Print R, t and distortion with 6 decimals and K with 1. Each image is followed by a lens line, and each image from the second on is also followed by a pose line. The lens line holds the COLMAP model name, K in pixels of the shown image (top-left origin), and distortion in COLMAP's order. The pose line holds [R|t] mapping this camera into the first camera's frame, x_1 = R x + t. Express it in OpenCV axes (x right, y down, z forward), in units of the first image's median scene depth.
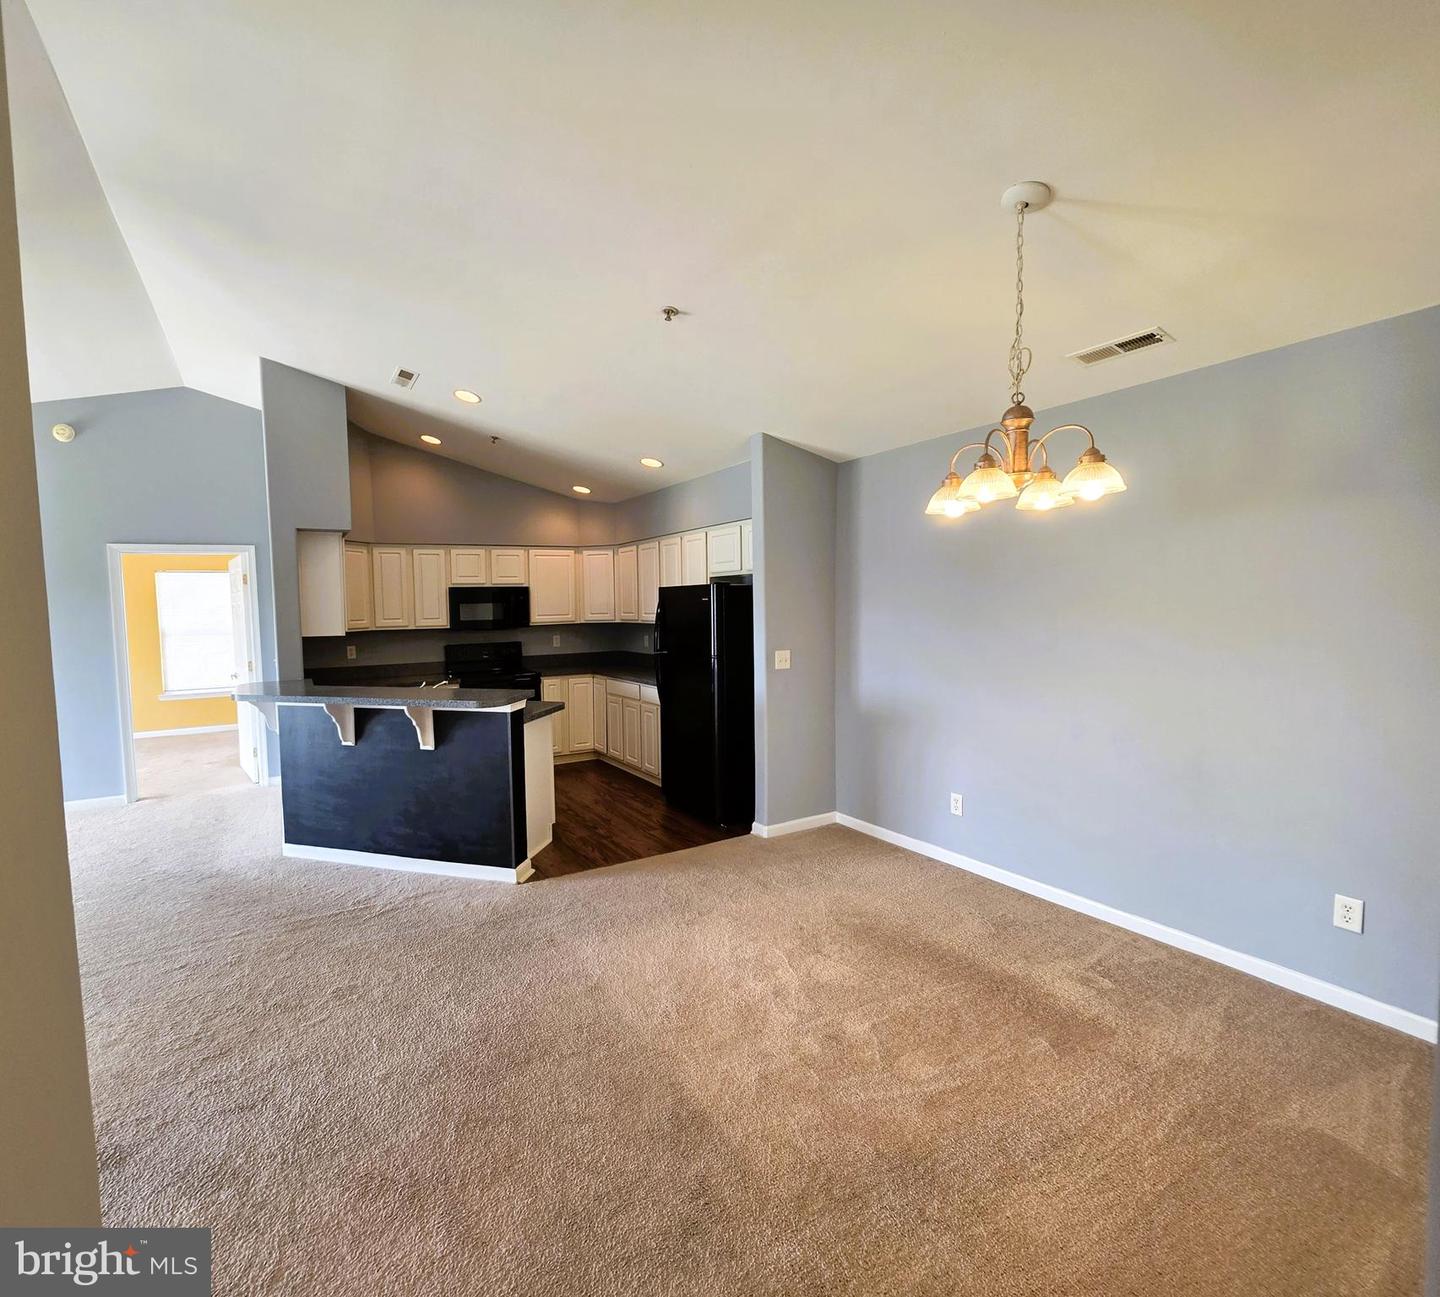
lens RADIAL K [[675.0, 0, 624.2], [0, 675.0, 646.6], [0, 0, 1]] dist [-0.002296, -0.000137]
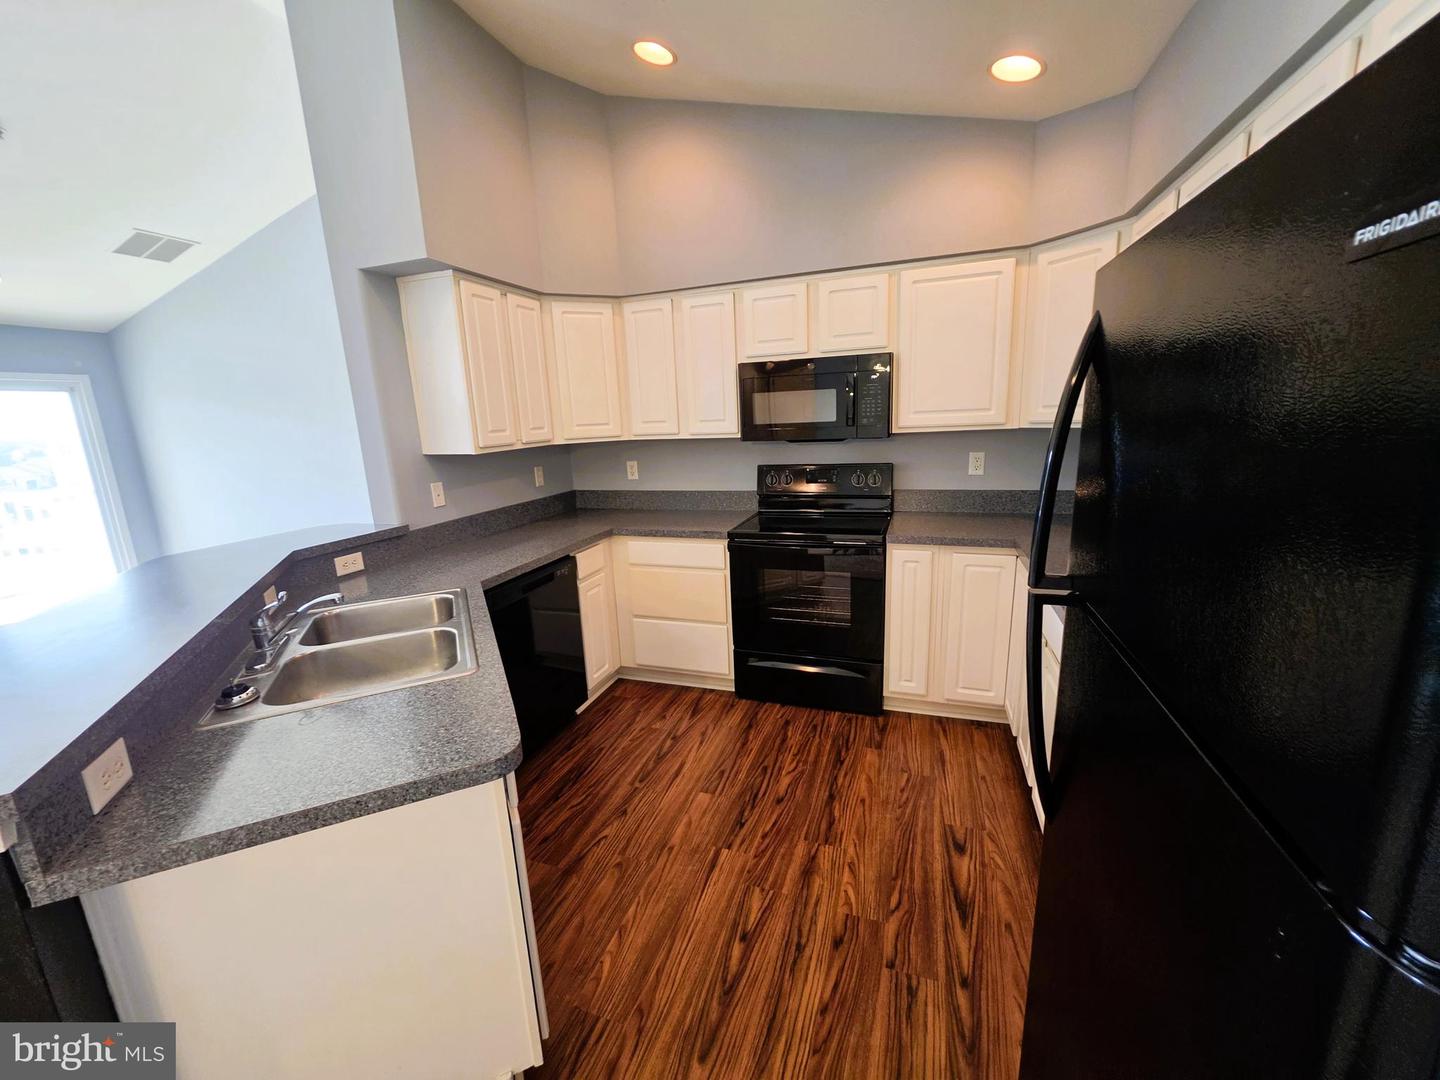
lens RADIAL K [[581.4, 0, 714.1], [0, 581.4, 540.1], [0, 0, 1]] dist [-0.006397, 0.000292]
pose [[0.697195, 0.145124, -0.702038, 0.083550], [-0.018012, 0.982532, 0.185219, -0.032723], [0.716655, -0.116489, 0.687631, 0.633905]]
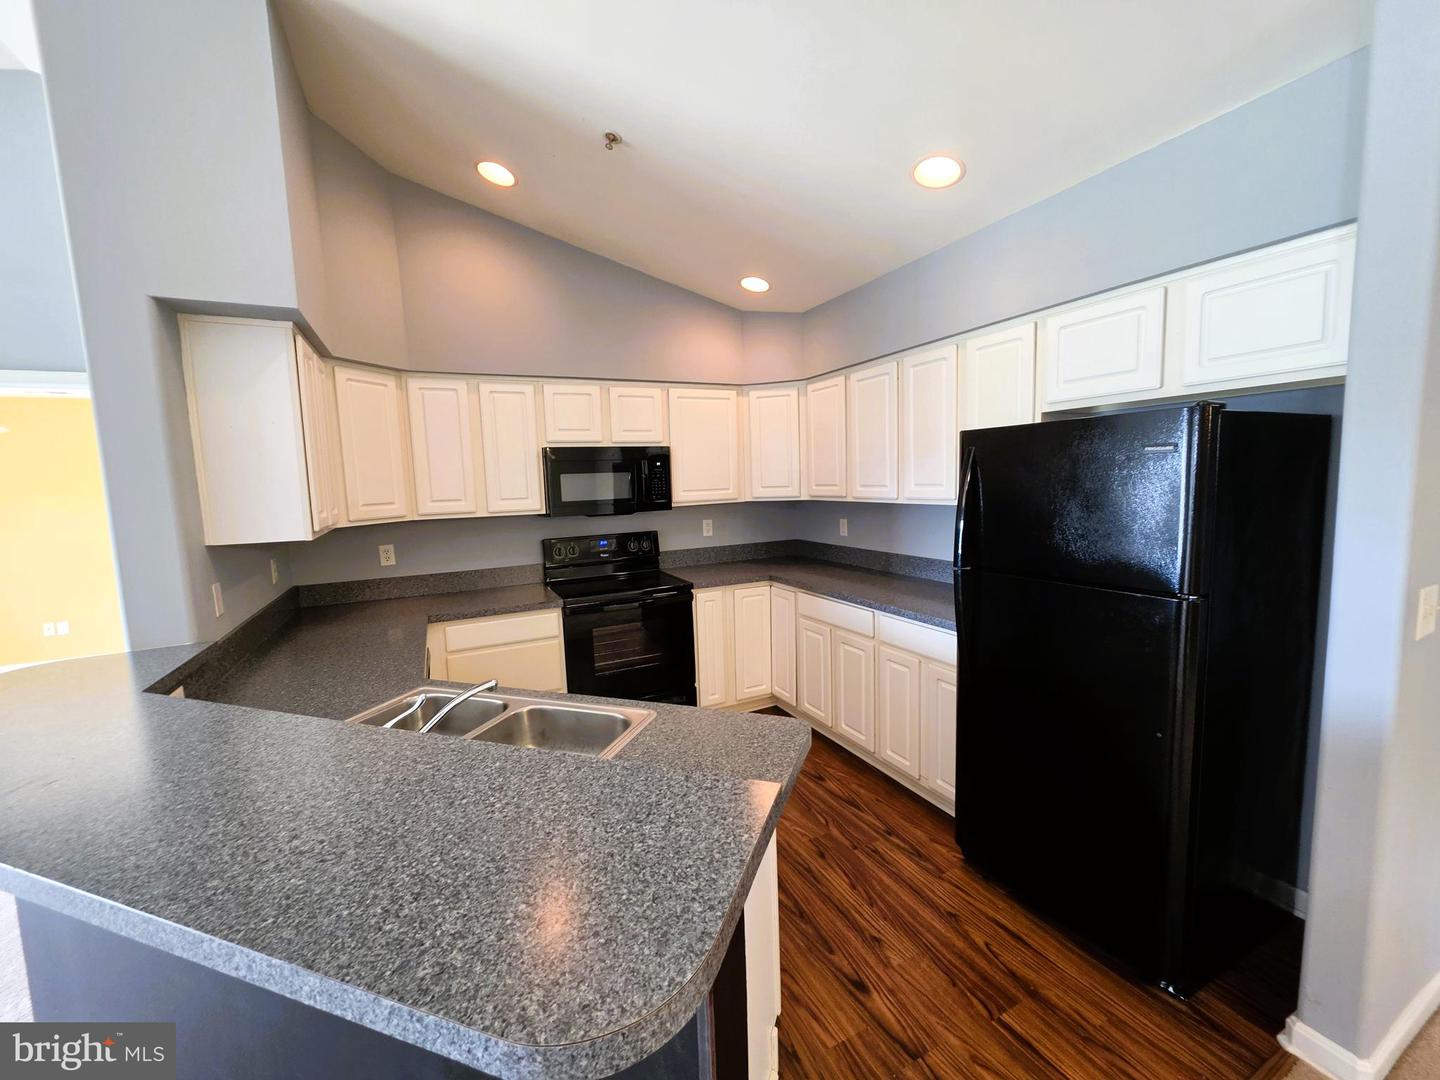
lens RADIAL K [[569.1, 0, 720.0], [0, 569.1, 540.0], [0, 0, 1]] dist [-0.014580, -0.000115]
pose [[0.999906, -0.011025, -0.008125, -0.094252], [0.011377, 0.998940, 0.044613, -0.024815], [0.007624, -0.044702, 0.998971, 0.479733]]
